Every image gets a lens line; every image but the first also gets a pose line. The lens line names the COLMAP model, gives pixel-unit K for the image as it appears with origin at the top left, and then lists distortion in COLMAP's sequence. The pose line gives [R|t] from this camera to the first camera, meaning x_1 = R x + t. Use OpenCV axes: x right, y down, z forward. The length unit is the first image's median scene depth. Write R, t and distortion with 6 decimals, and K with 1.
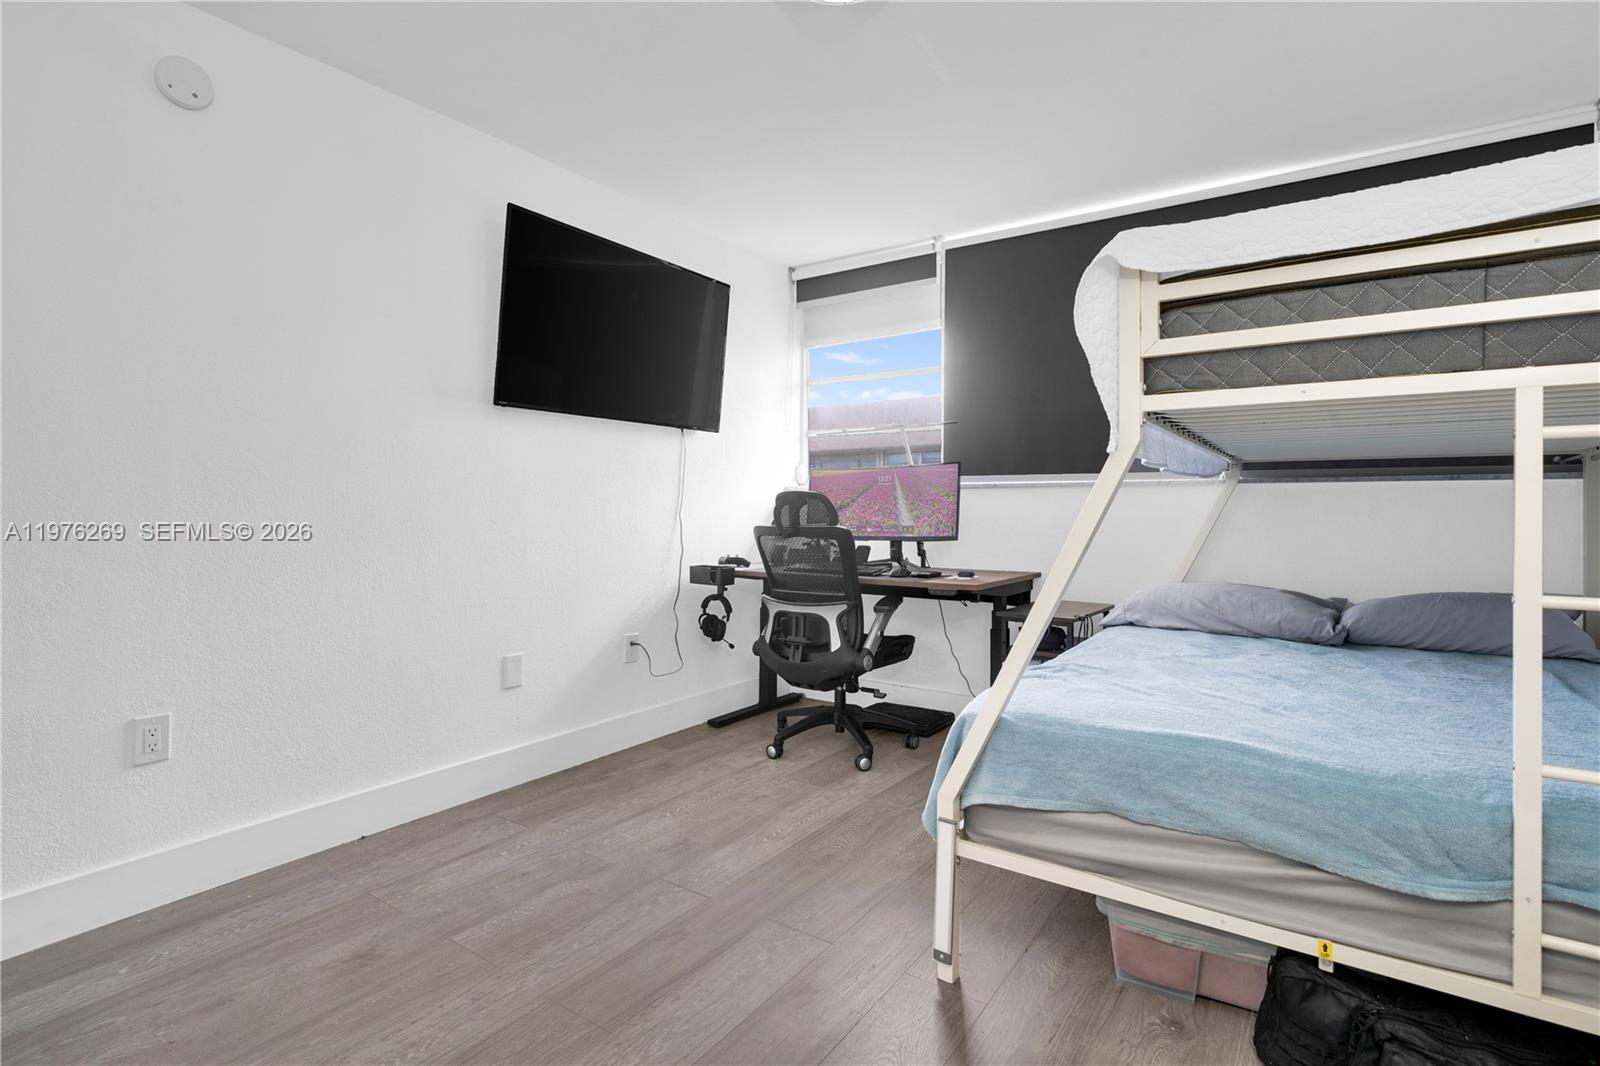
lens RADIAL K [[763.6, 0, 770.6], [0, 763.6, 503.1], [0, 0, 1]] dist [-0.000210, 0.000053]
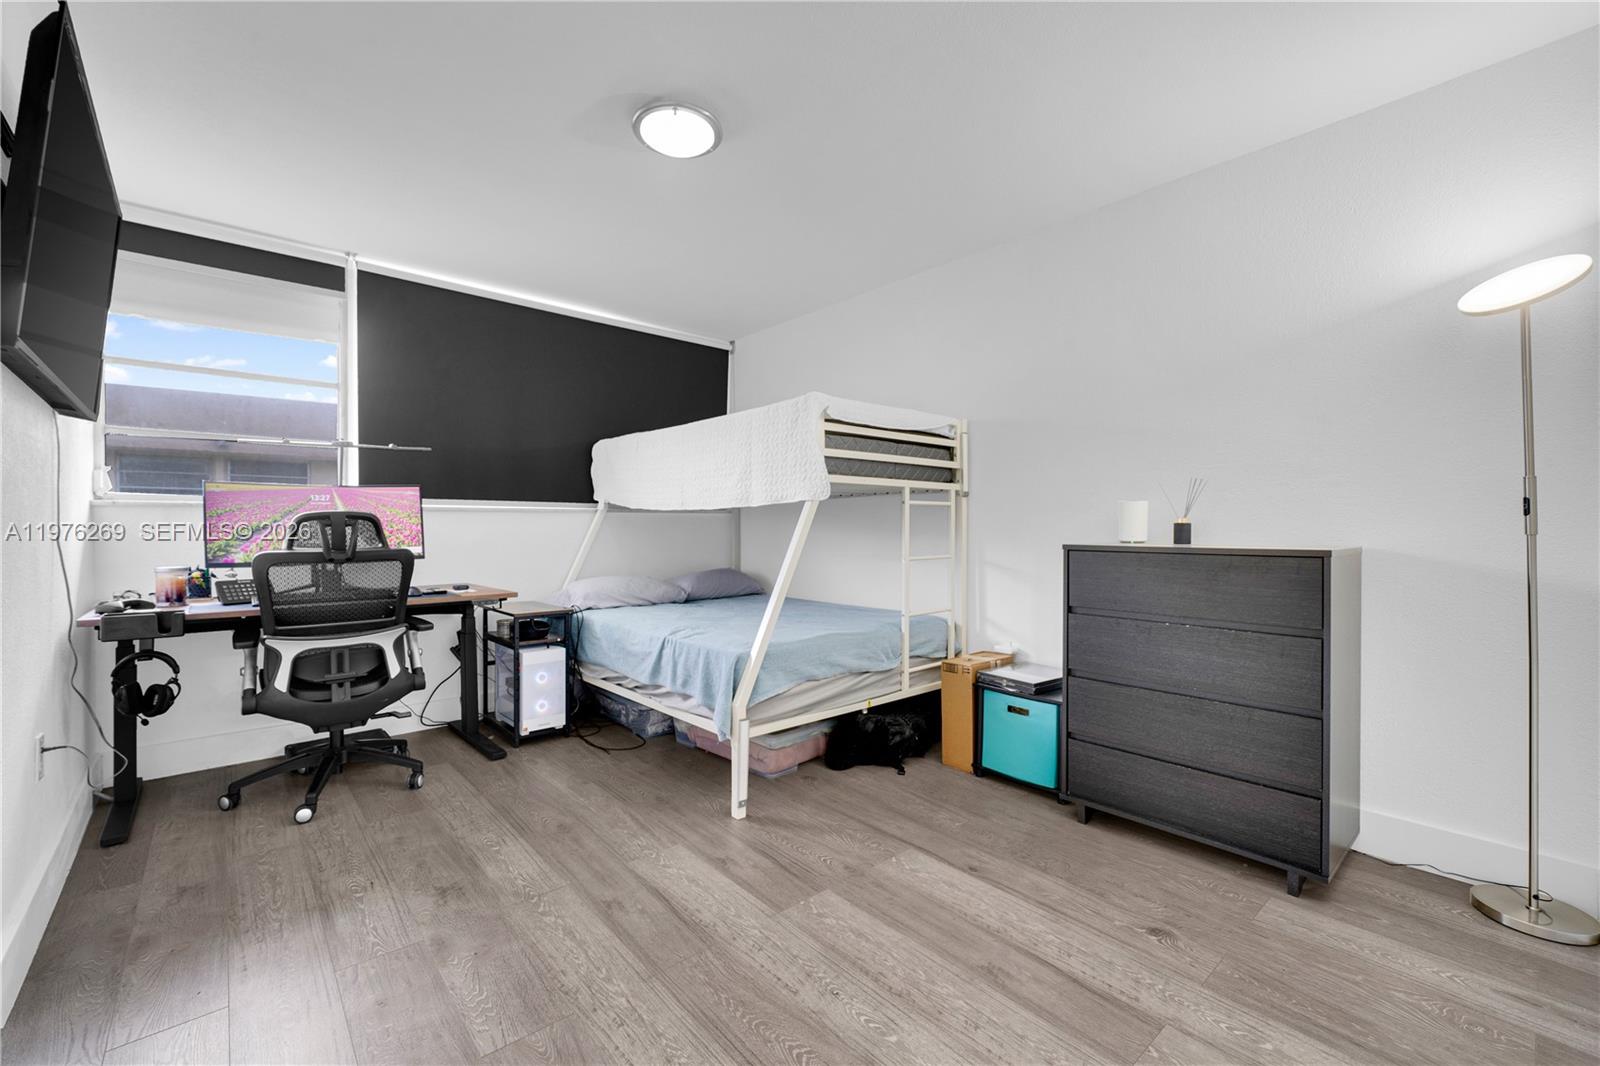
lens RADIAL K [[663.9, 0, 800.0], [0, 663.9, 533.0], [0, 0, 1]] dist [-0.000076, 0.000192]
pose [[0.237294, -0.010561, 0.971381, -0.672291], [-0.001939, 0.999934, 0.011345, 0.000477], [-0.971436, -0.004576, 0.237258, 0.330576]]
